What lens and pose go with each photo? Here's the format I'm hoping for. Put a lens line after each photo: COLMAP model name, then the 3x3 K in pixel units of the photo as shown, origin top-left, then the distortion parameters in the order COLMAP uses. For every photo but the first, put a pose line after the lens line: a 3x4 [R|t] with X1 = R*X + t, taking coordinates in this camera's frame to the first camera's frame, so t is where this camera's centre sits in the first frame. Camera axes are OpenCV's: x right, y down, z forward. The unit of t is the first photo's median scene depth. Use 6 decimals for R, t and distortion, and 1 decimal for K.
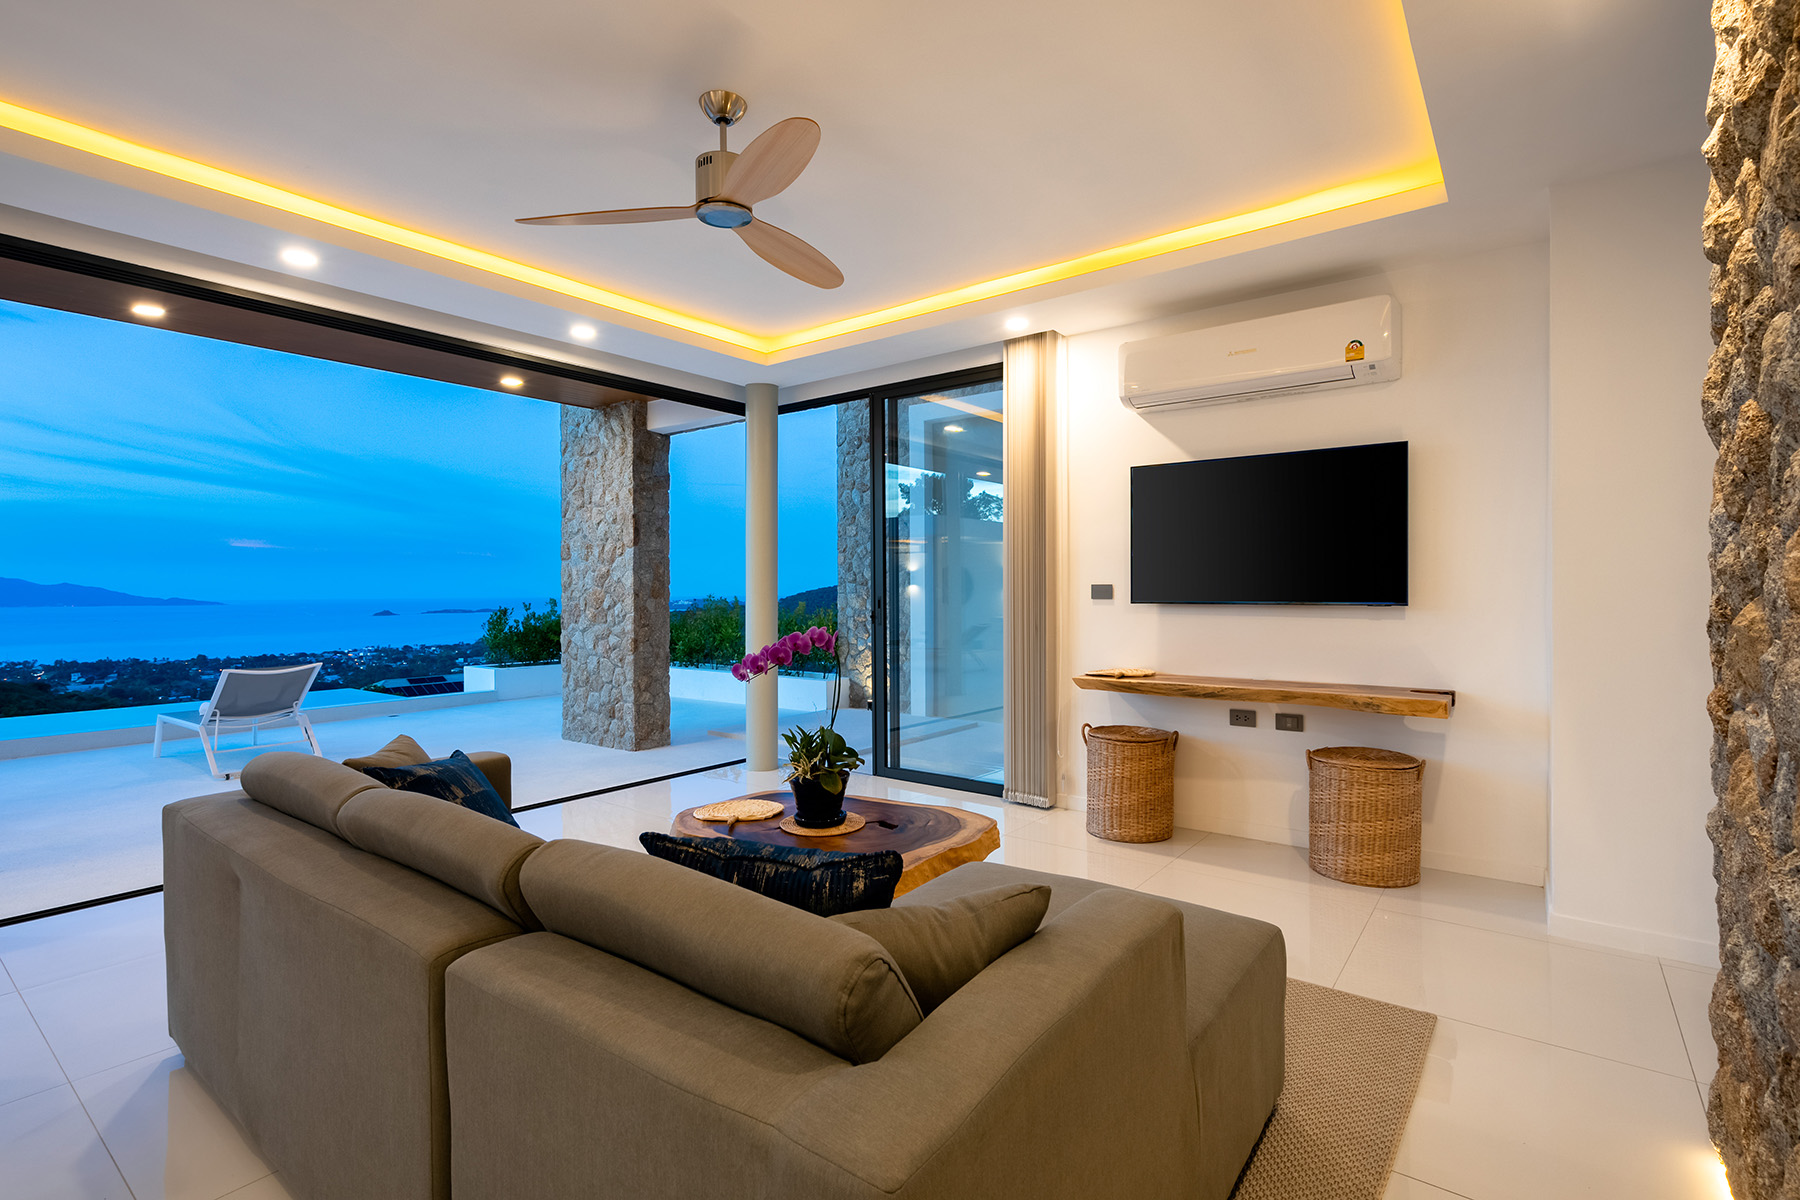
lens RADIAL K [[863.4, 0, 887.4], [0, 863.4, 597.8], [0, 0, 1]] dist [-0.002011, 0.000559]
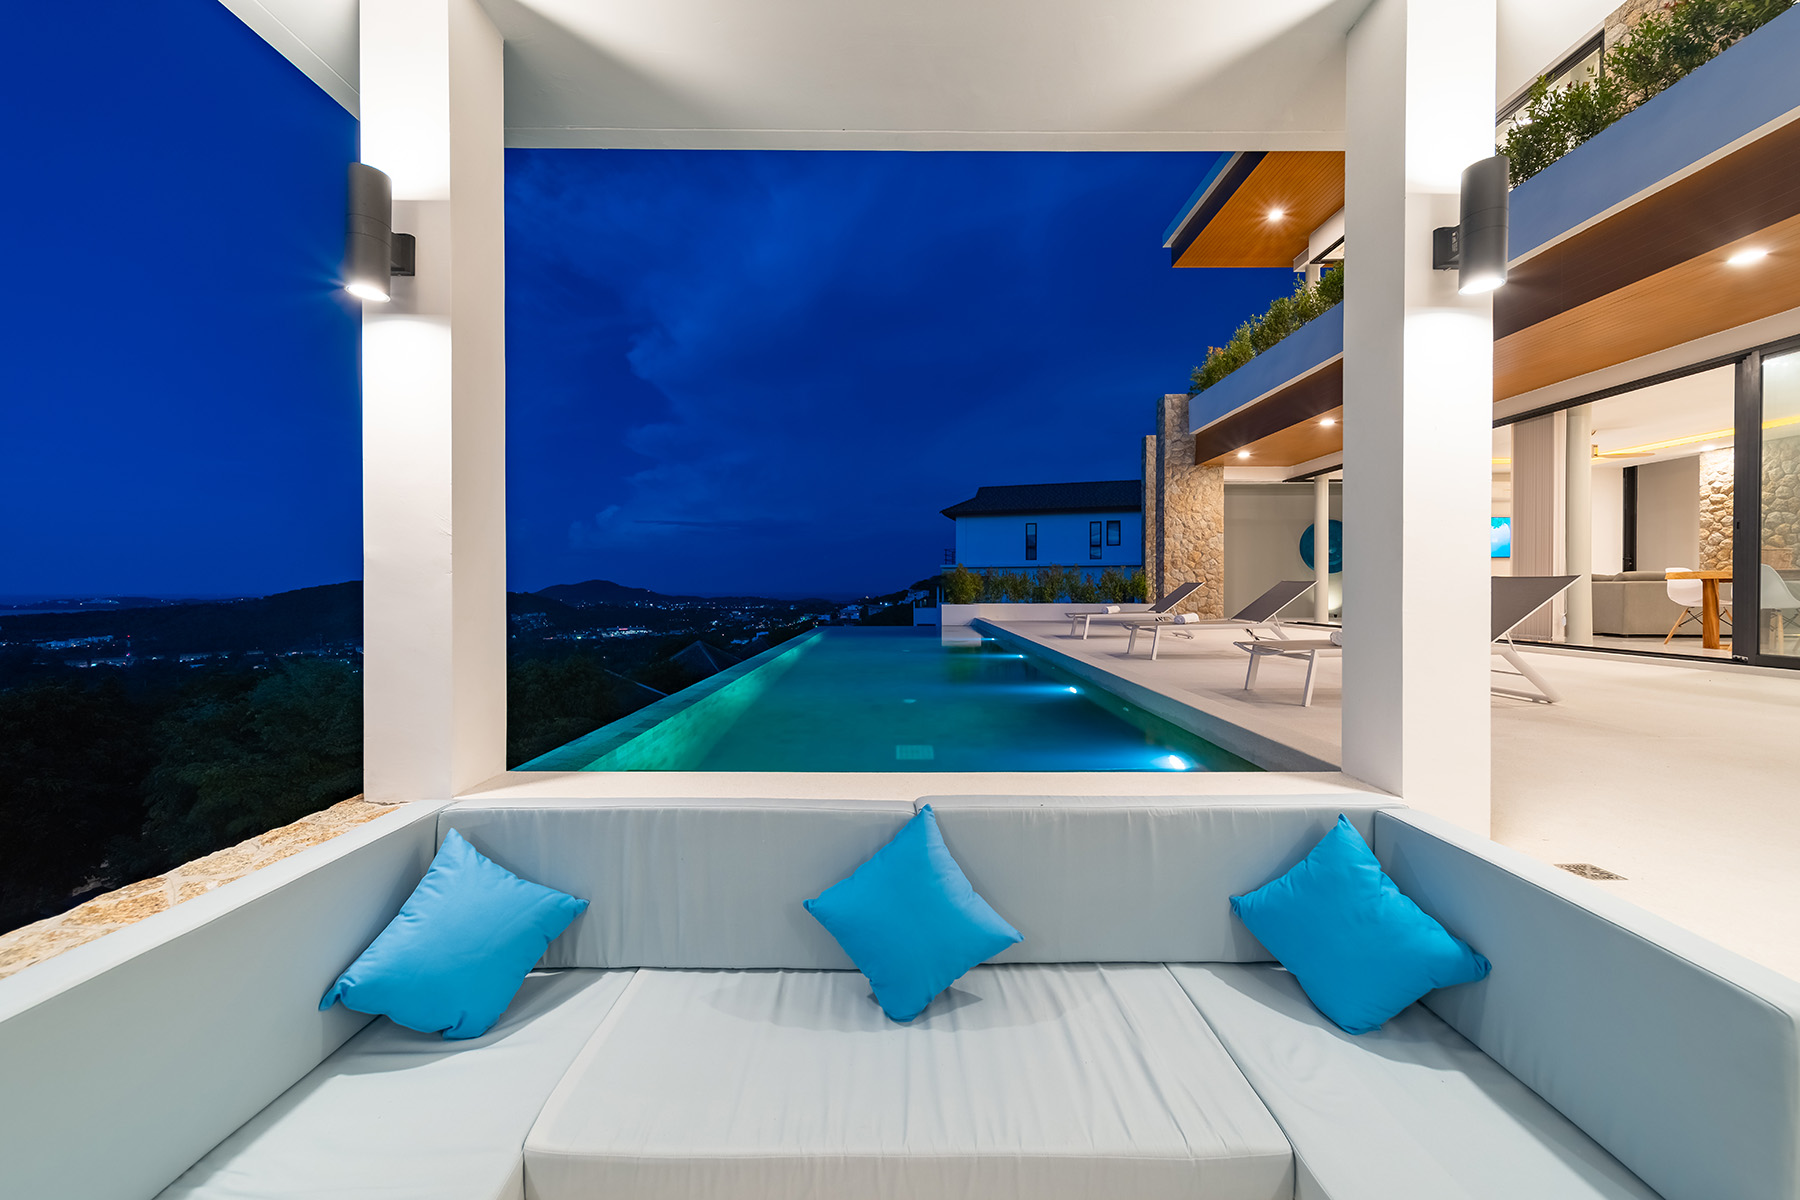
lens RADIAL K [[645.3, 0, 886.0], [0, 645.3, 601.9], [0, 0, 1]] dist [0.002194, 0.000260]
pose [[0.796043, -0.004075, 0.605226, -3.023795], [-0.000131, 0.999976, 0.006905, 0.159020], [-0.605240, -0.005576, 0.796024, 0.345264]]
